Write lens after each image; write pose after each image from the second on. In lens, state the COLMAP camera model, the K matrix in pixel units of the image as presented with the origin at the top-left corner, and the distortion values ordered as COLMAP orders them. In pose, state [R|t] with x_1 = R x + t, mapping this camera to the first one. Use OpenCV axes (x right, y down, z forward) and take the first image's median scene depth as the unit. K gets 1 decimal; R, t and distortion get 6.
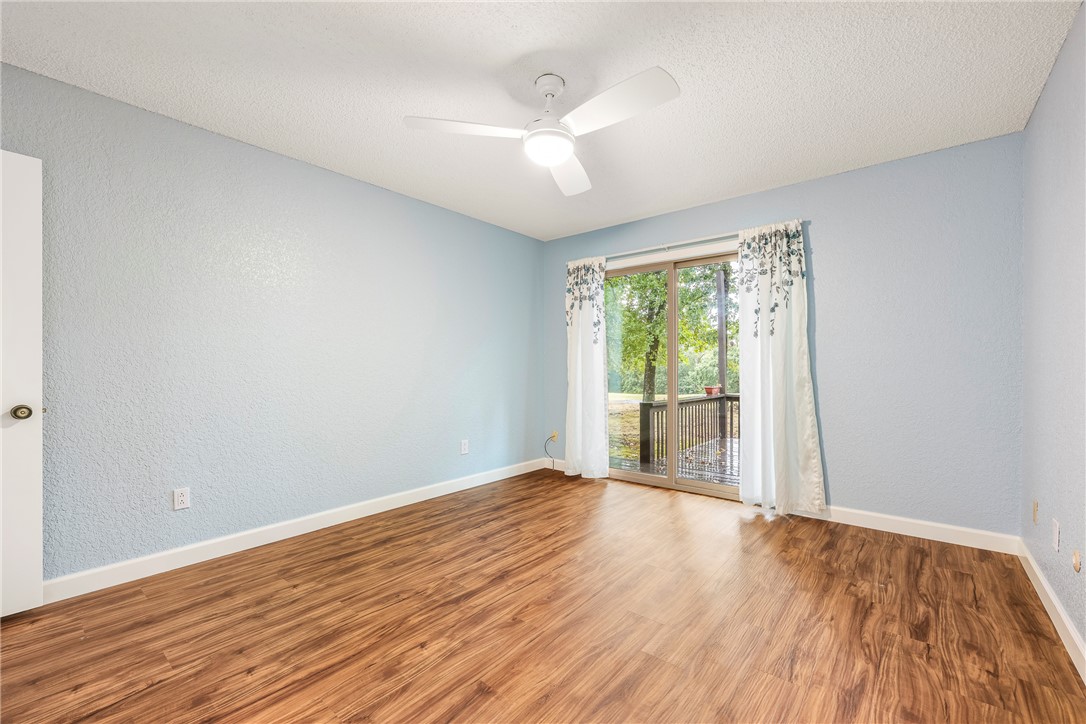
lens RADIAL K [[443.6, 0, 542.9], [0, 443.6, 369.5], [0, 0, 1]] dist [-0.008258, 0.000483]
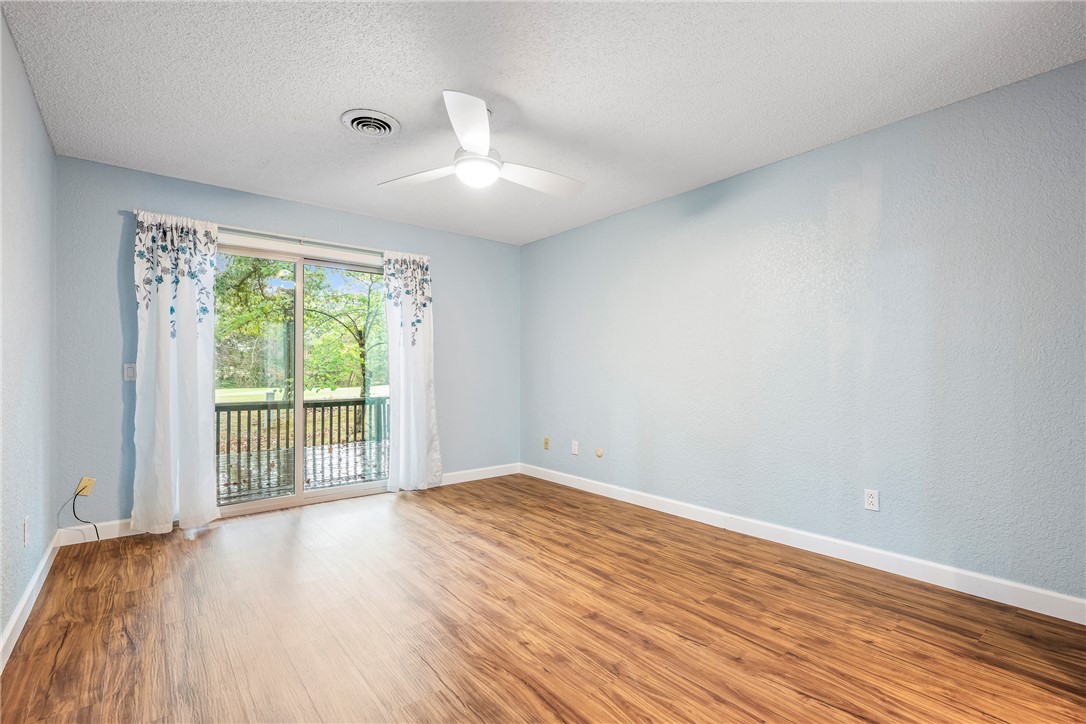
lens RADIAL K [[486.8, 0, 541.4], [0, 486.8, 368.9], [0, 0, 1]] dist [-0.003072, -0.000430]
pose [[0.203100, 0.004433, 0.979148, -0.897759], [0.003837, 0.999978, -0.005323, -0.005324], [-0.979150, 0.004839, 0.203079, 0.476131]]
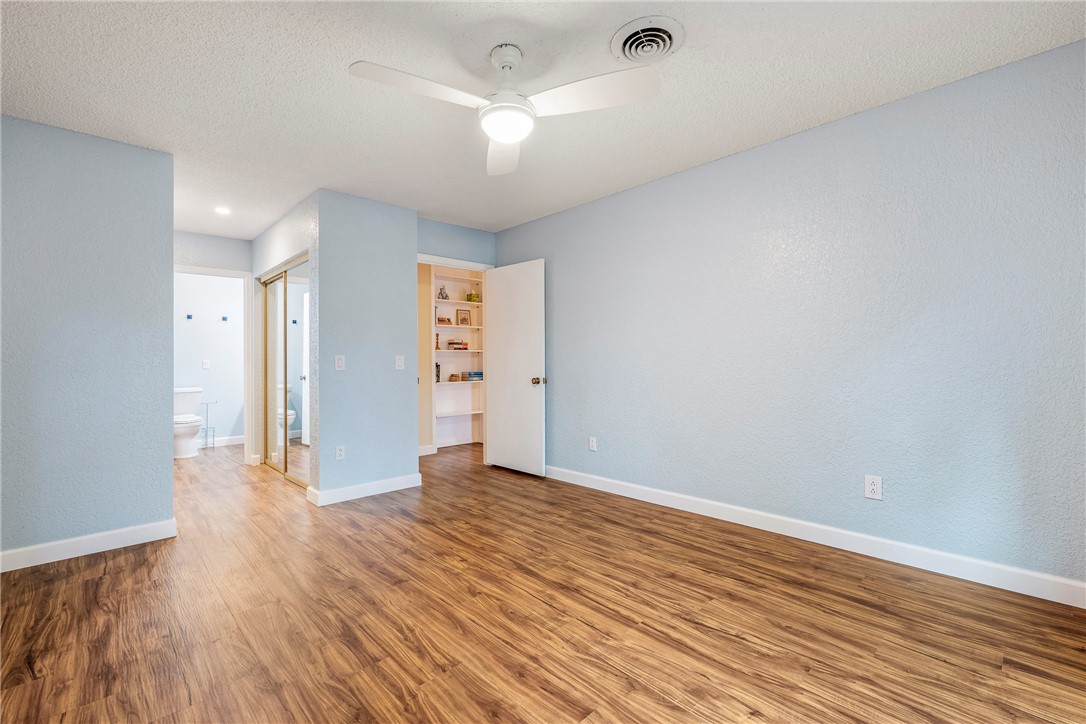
lens RADIAL K [[474.0, 0, 555.3], [0, 474.0, 345.0], [0, 0, 1]] dist [-0.001115, -0.000186]
pose [[-0.099844, -0.026971, -0.994637, 0.793629], [0.006353, 0.999595, -0.027743, -0.010949], [0.994983, -0.009089, -0.099632, 0.945711]]
